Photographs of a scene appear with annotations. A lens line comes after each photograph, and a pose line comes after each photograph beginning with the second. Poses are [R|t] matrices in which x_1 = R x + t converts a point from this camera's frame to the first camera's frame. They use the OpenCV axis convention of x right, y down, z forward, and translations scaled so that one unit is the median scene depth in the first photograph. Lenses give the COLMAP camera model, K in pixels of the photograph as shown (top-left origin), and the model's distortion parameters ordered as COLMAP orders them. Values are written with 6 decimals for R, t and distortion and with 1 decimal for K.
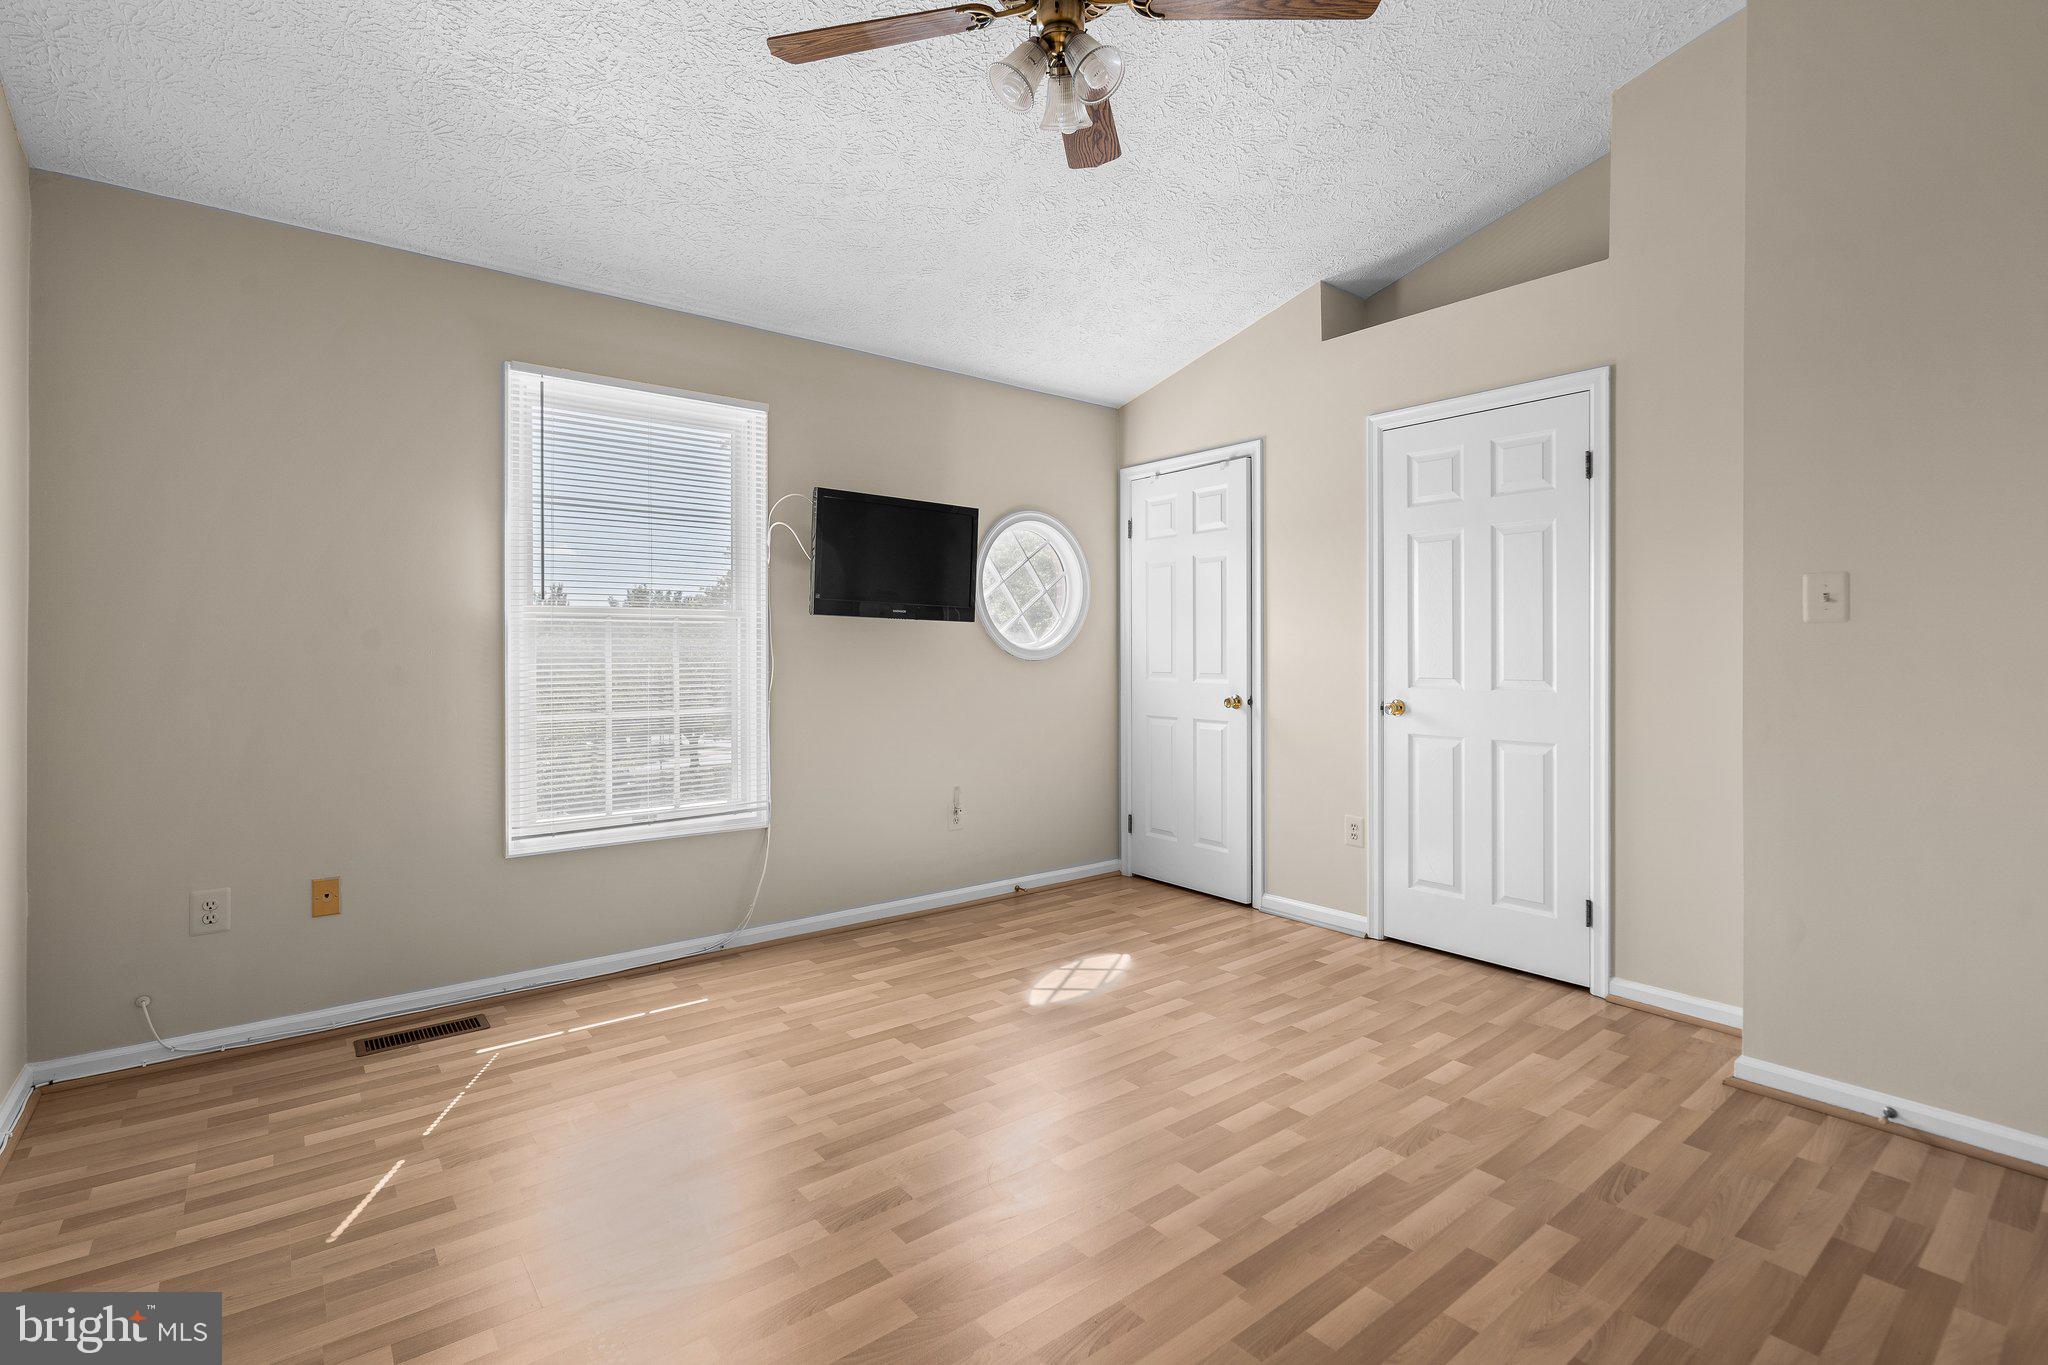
lens RADIAL K [[951.7, 0, 1017.7], [0, 951.7, 672.6], [0, 0, 1]] dist [-0.003861, 0.004669]
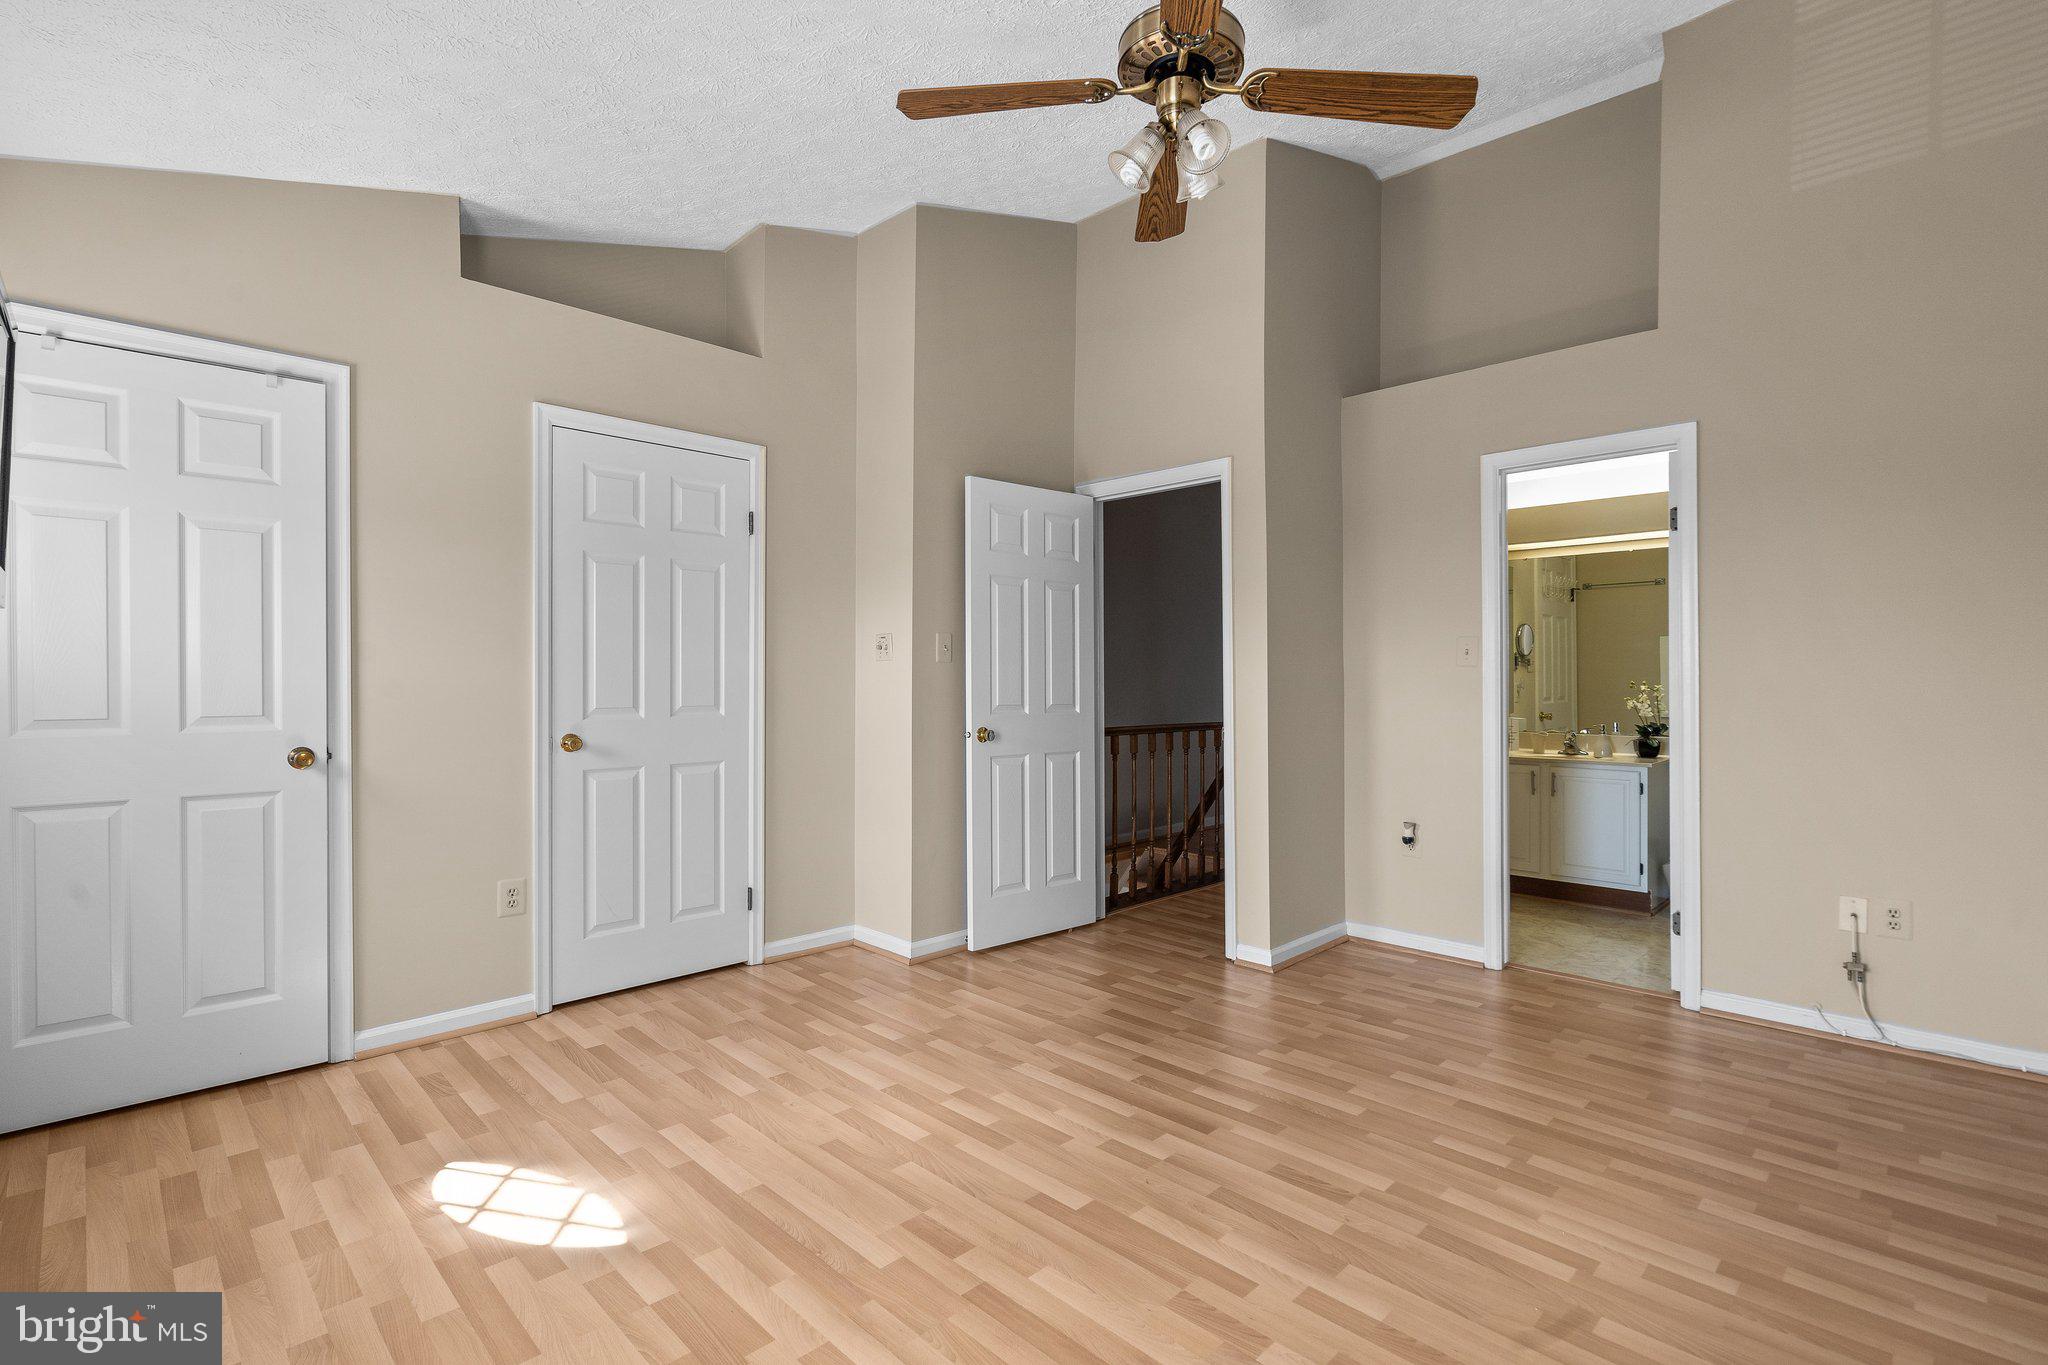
lens RADIAL K [[949.2, 0, 1018.9], [0, 949.2, 702.1], [0, 0, 1]] dist [-0.001307, 0.000119]
pose [[-0.107250, -0.025275, 0.993911, -0.620901], [0.019604, 0.999429, 0.027531, -0.020647], [-0.994039, 0.022437, -0.106693, 0.790266]]
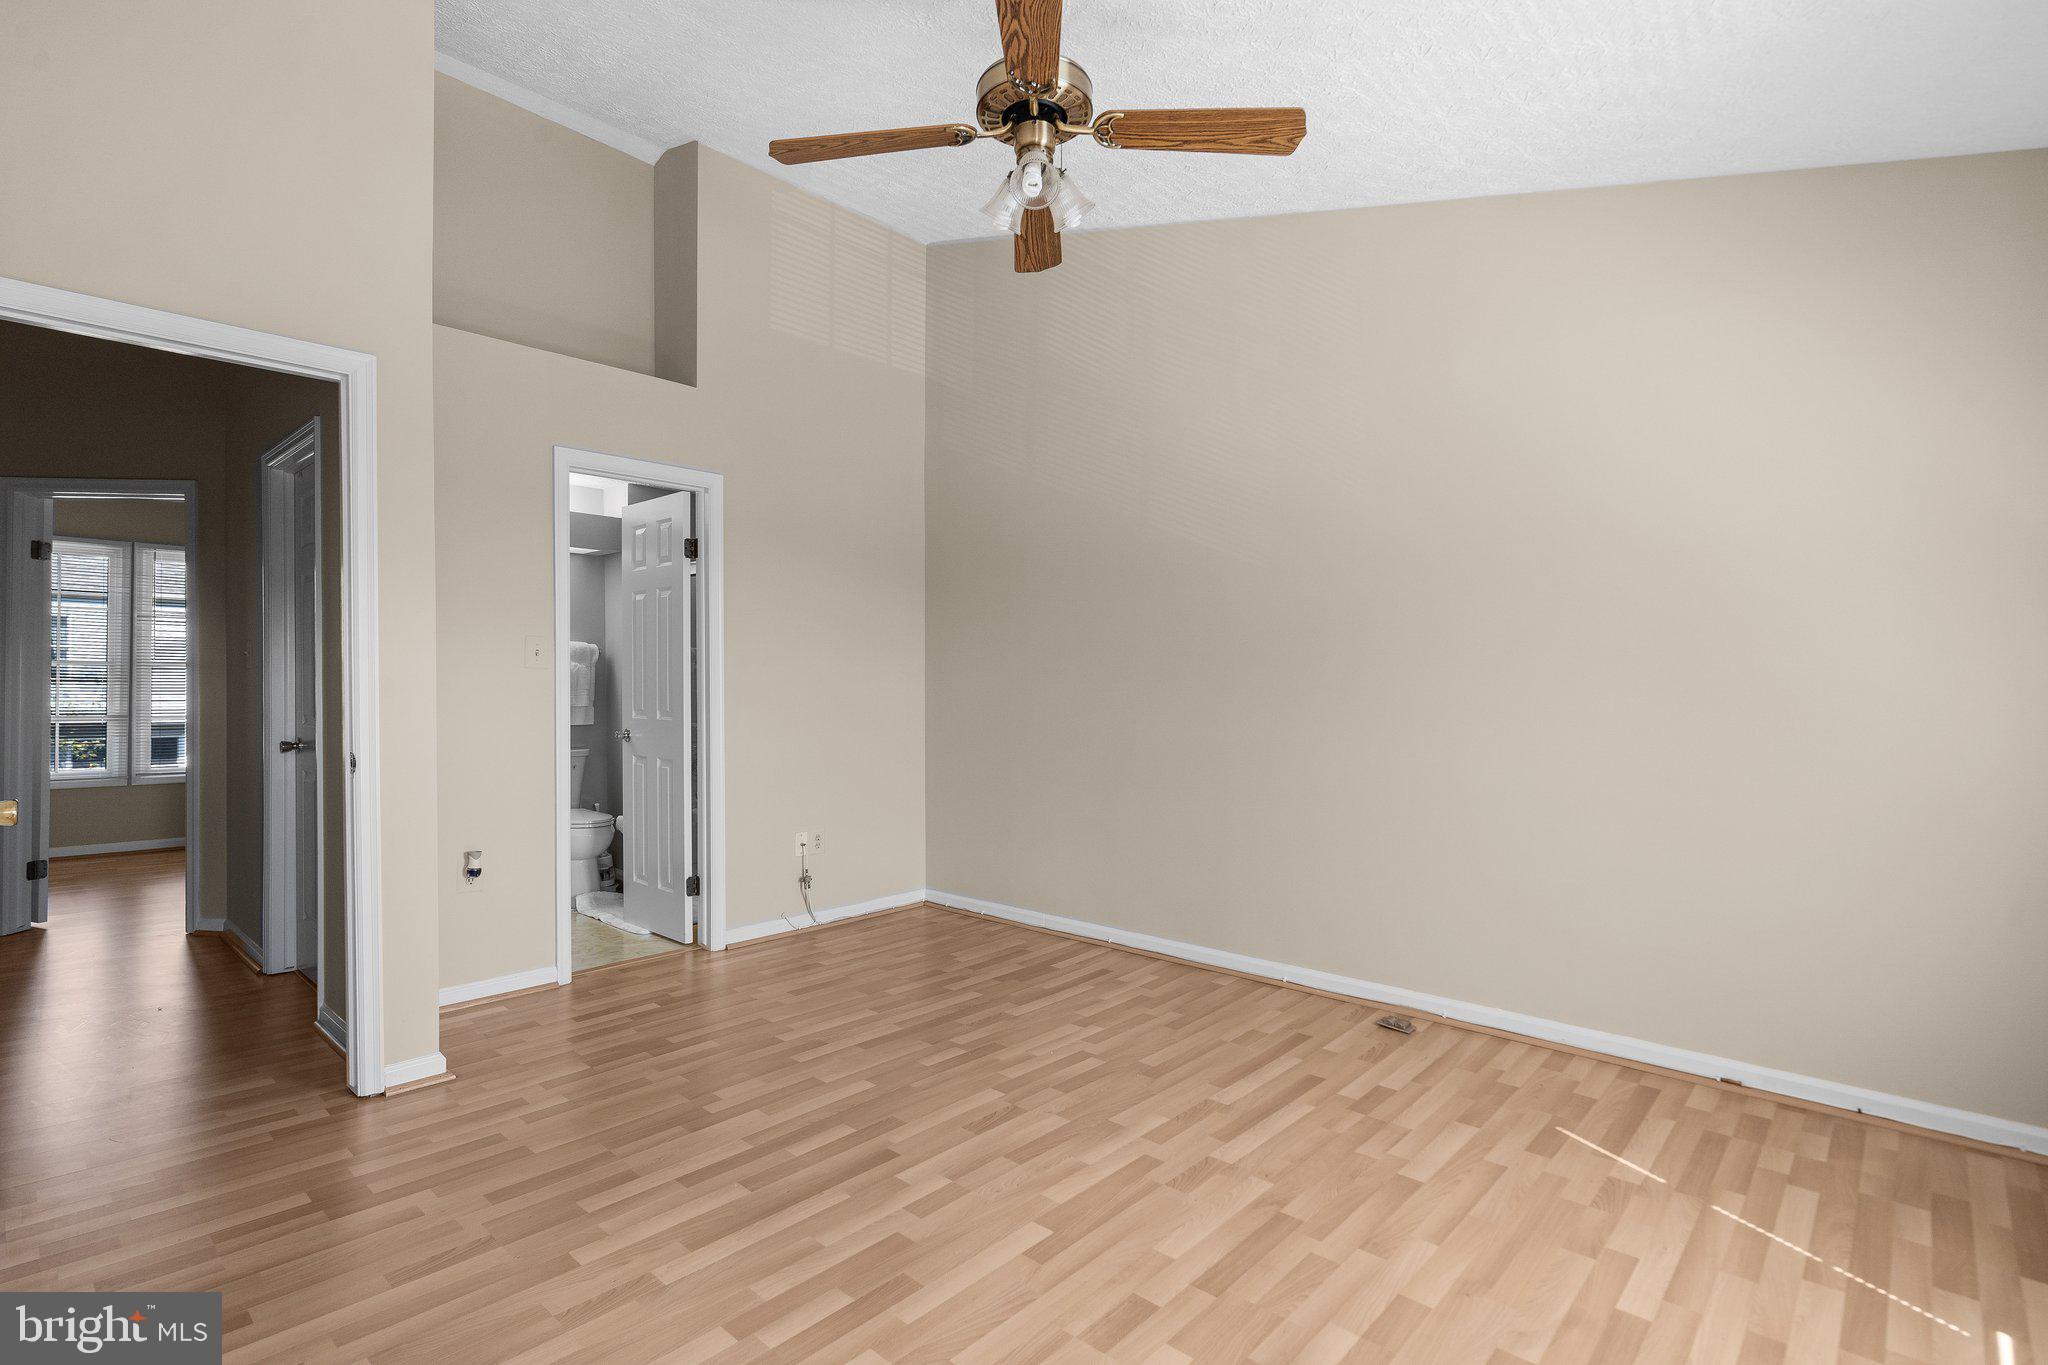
lens RADIAL K [[972.7, 0, 1024.0], [0, 972.7, 682.5], [0, 0, 1]] dist [-0.001758, -0.000396]
pose [[-0.988430, -0.005021, -0.151594, 0.143676], [-0.007858, 0.999805, 0.018121, -0.029928], [0.151474, 0.019102, -0.988277, 1.324876]]
